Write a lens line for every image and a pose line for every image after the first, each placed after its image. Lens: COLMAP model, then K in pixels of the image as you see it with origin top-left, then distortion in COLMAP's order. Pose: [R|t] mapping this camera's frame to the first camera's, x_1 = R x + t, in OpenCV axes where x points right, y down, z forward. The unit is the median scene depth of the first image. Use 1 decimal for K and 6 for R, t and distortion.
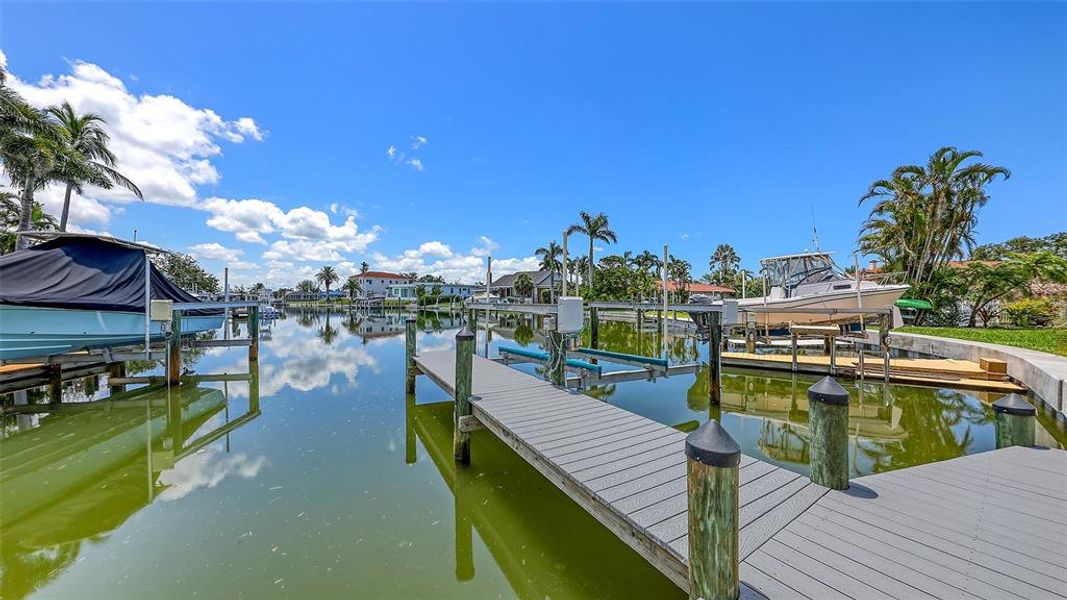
lens RADIAL K [[367.9, 0, 533.4], [0, 367.9, 302.1], [0, 0, 1]] dist [-0.001414, 0.000051]
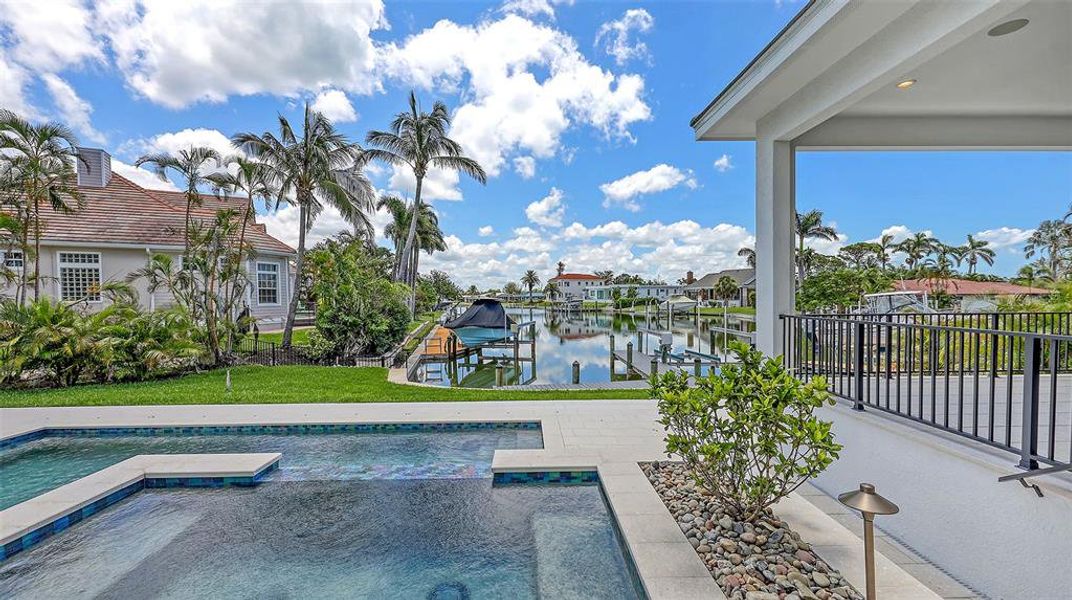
lens RADIAL K [[444.9, 0, 538.1], [0, 444.9, 309.1], [0, 0, 1]] dist [0.004313, -0.001405]
pose [[0.890814, 0.004855, -0.454342, 0.051846], [0.006200, 0.999720, 0.022839, -0.018768], [0.454325, -0.023163, 0.890535, -0.170271]]
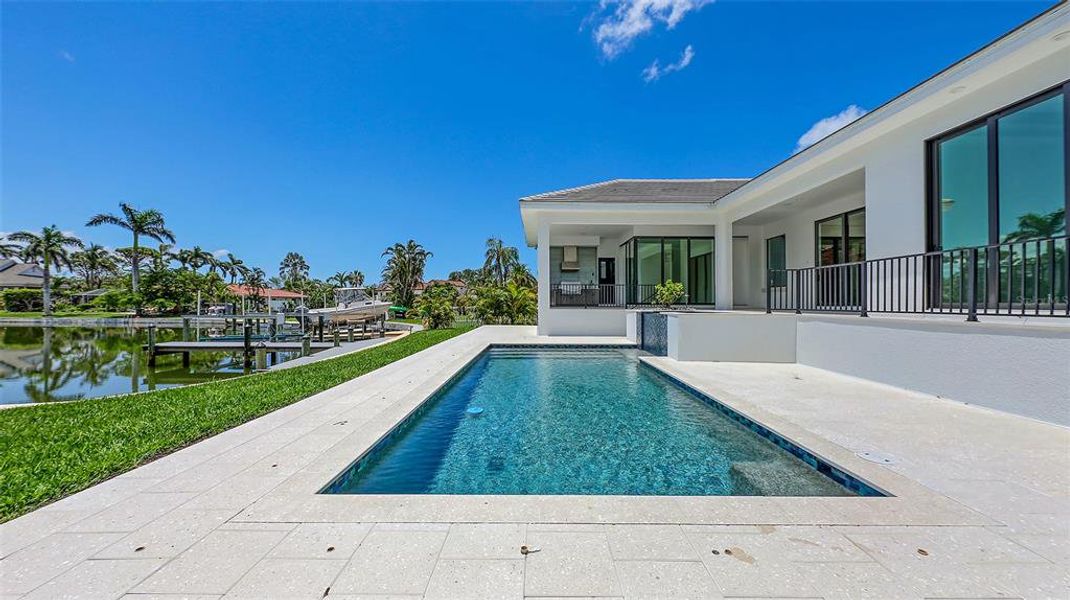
lens RADIAL K [[369.0, 0, 545.2], [0, 369.0, 303.5], [0, 0, 1]] dist [-0.001414, 0.000051]
pose [[0.460372, -0.001609, 0.887725, -0.109467], [0.002289, 0.999997, 0.000625, -0.006137], [-0.887723, 0.001744, 0.460374, -0.163223]]
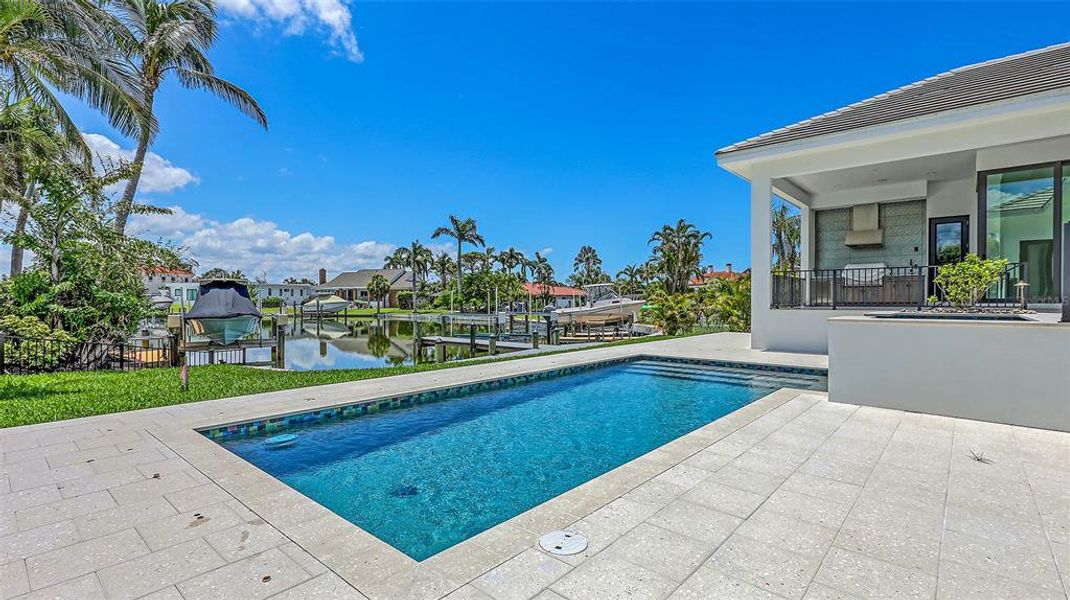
lens RADIAL K [[495.9, 0, 540.1], [0, 495.9, 308.2], [0, 0, 1]] dist [0.003337, -0.000816]
pose [[0.935098, -0.008990, 0.354276, -0.073068], [0.005626, 0.999929, 0.010523, -0.005852], [-0.354346, -0.007846, 0.935082, -0.205112]]
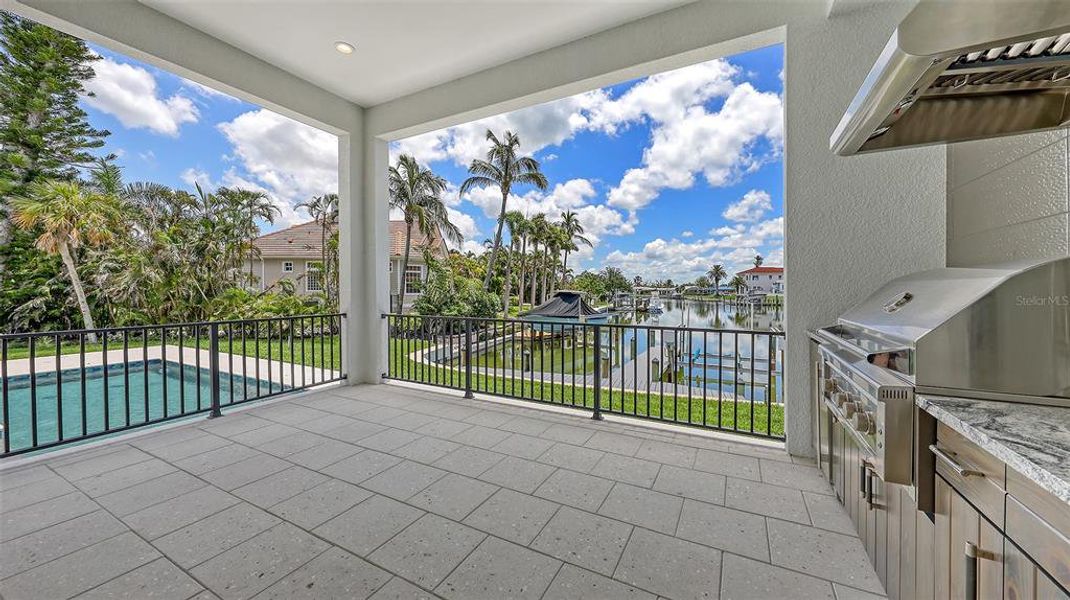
lens RADIAL K [[378.6, 0, 545.2], [0, 378.6, 298.2], [0, 0, 1]] dist [0.009059, -0.002245]
pose [[0.559786, 0.017086, -0.828461, 0.128720], [-0.004101, 0.999832, 0.017849, -0.019386], [0.828627, -0.006595, 0.559762, -0.087611]]
